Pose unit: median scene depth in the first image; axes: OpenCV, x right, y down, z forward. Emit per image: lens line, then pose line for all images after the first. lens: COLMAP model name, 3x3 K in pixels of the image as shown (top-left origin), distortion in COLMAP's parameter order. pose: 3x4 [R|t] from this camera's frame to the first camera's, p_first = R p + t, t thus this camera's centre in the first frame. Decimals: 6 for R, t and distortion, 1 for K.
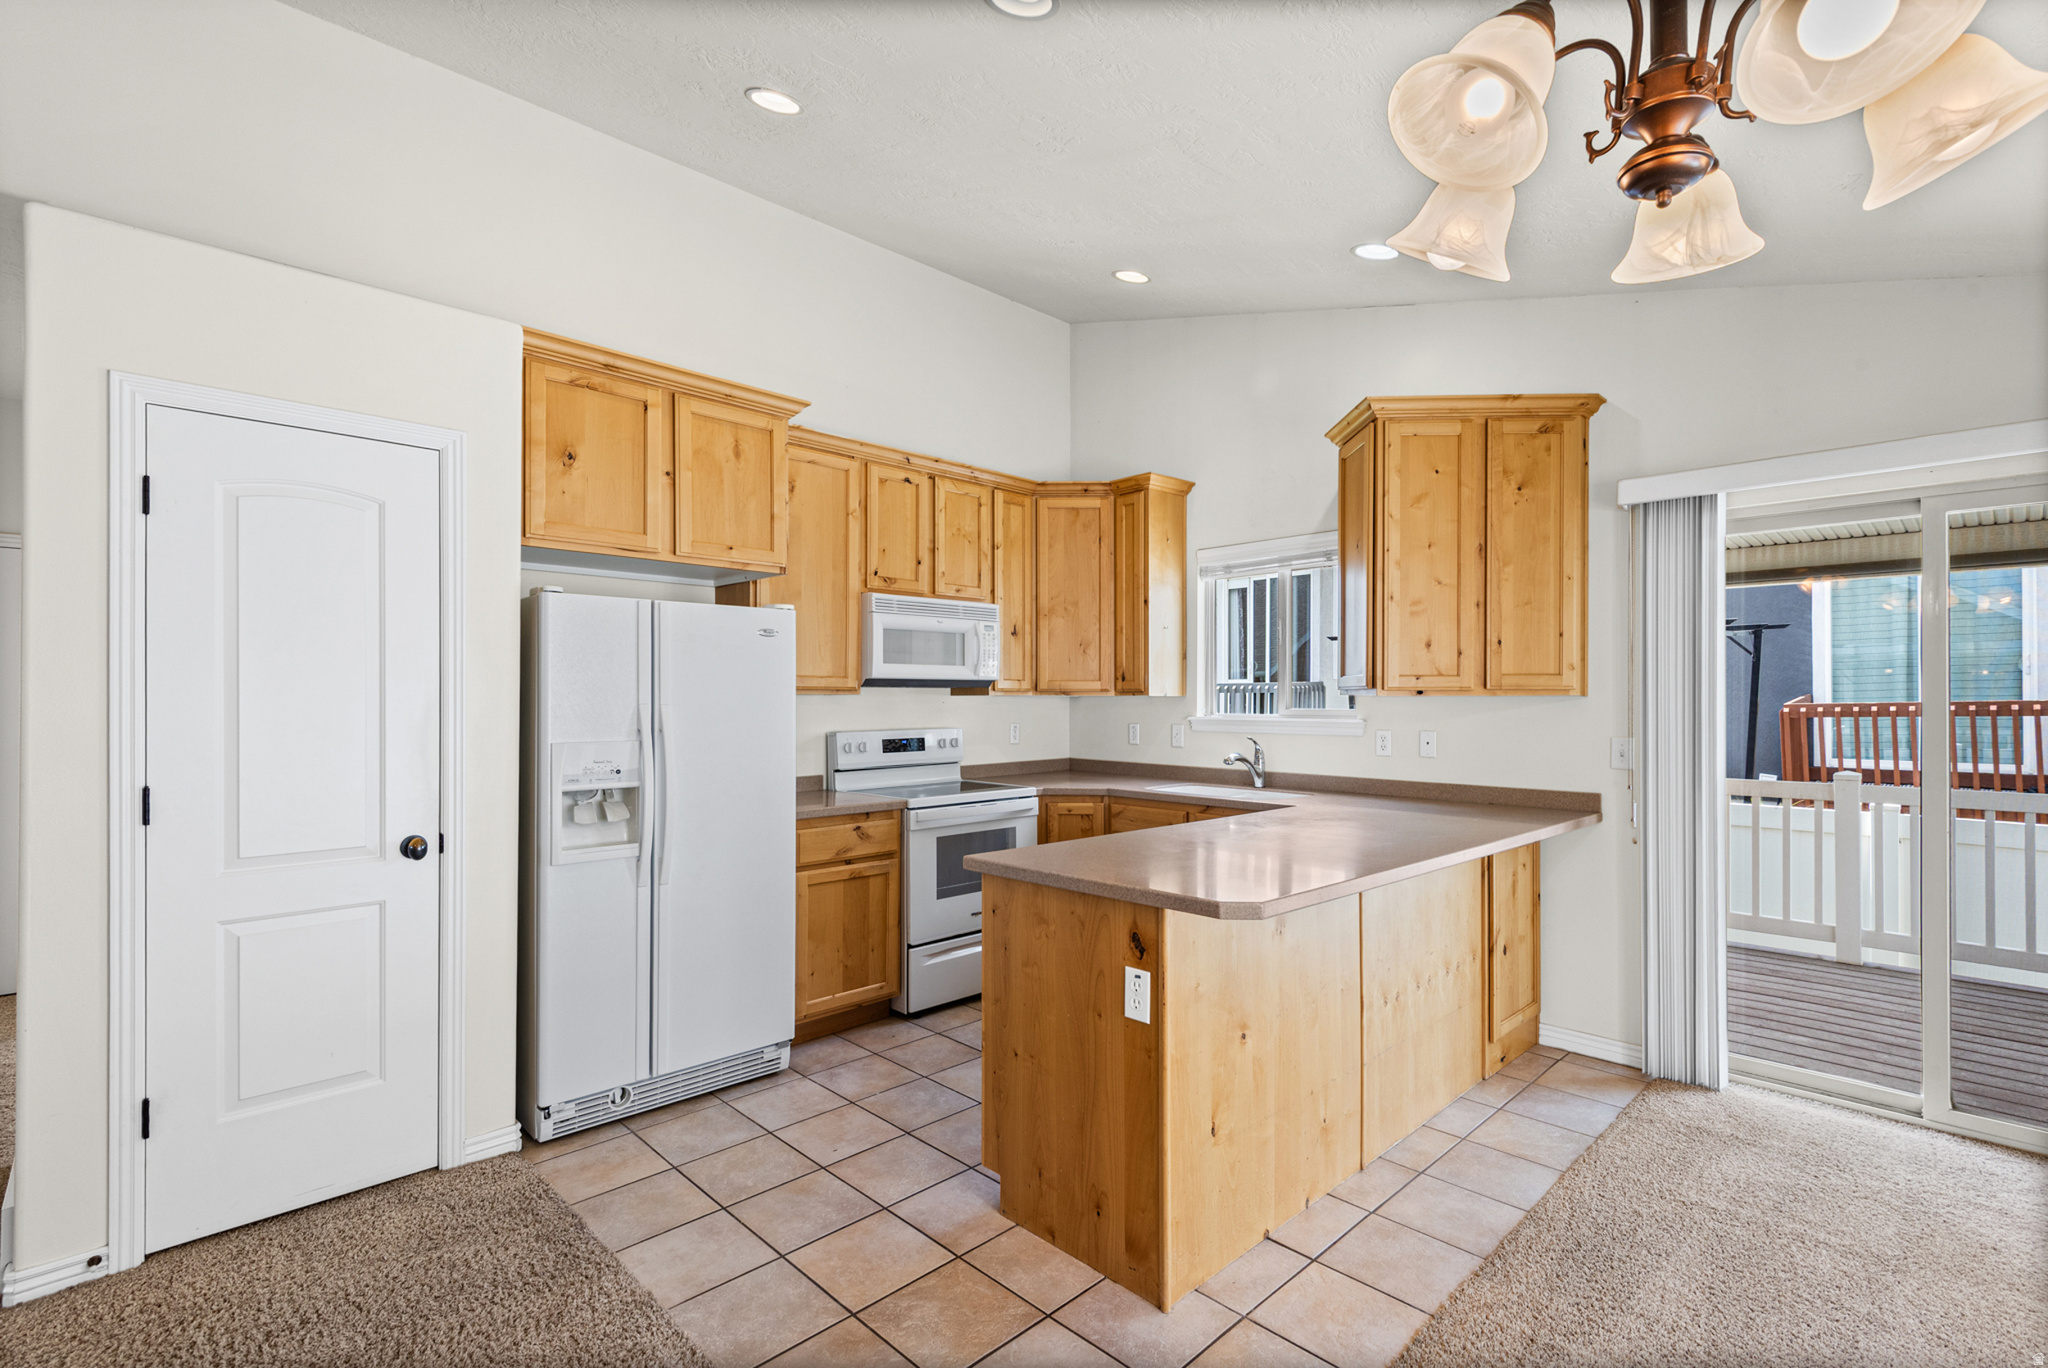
lens RADIAL K [[940.3, 0, 1028.1], [0, 940.3, 699.1], [0, 0, 1]] dist [0.030365, -0.017182]
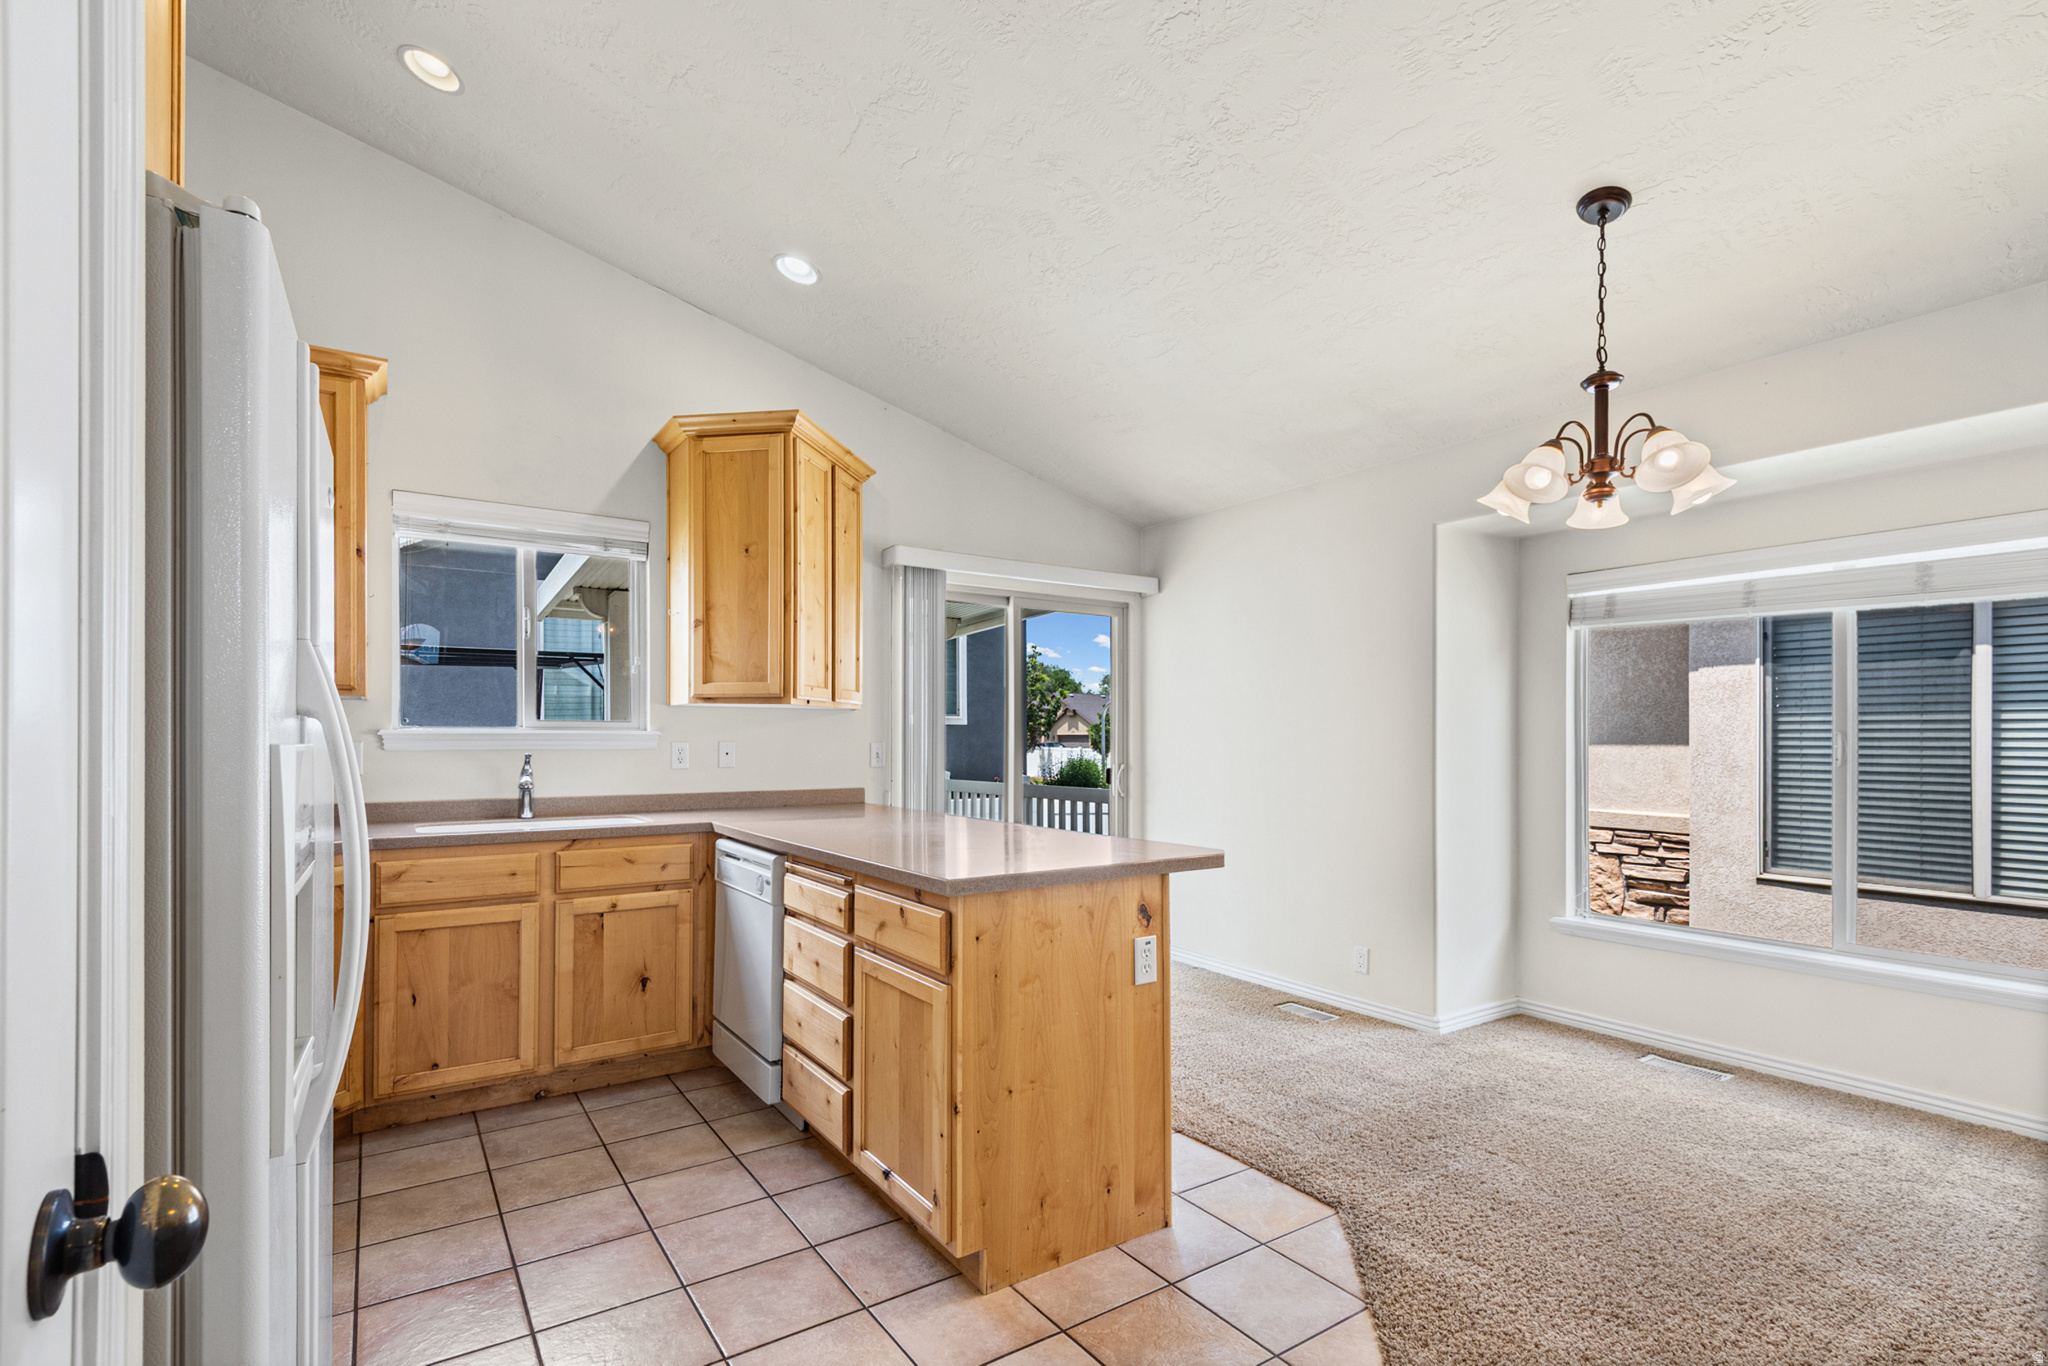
lens RADIAL K [[944.4, 0, 1029.4], [0, 944.4, 737.4], [0, 0, 1]] dist [0.021162, -0.016854]
pose [[0.182428, 0.001209, 0.983219, -0.588614], [0.000141, 0.999999, -0.001256, 0.033994], [-0.983219, 0.000368, 0.182427, 0.557046]]
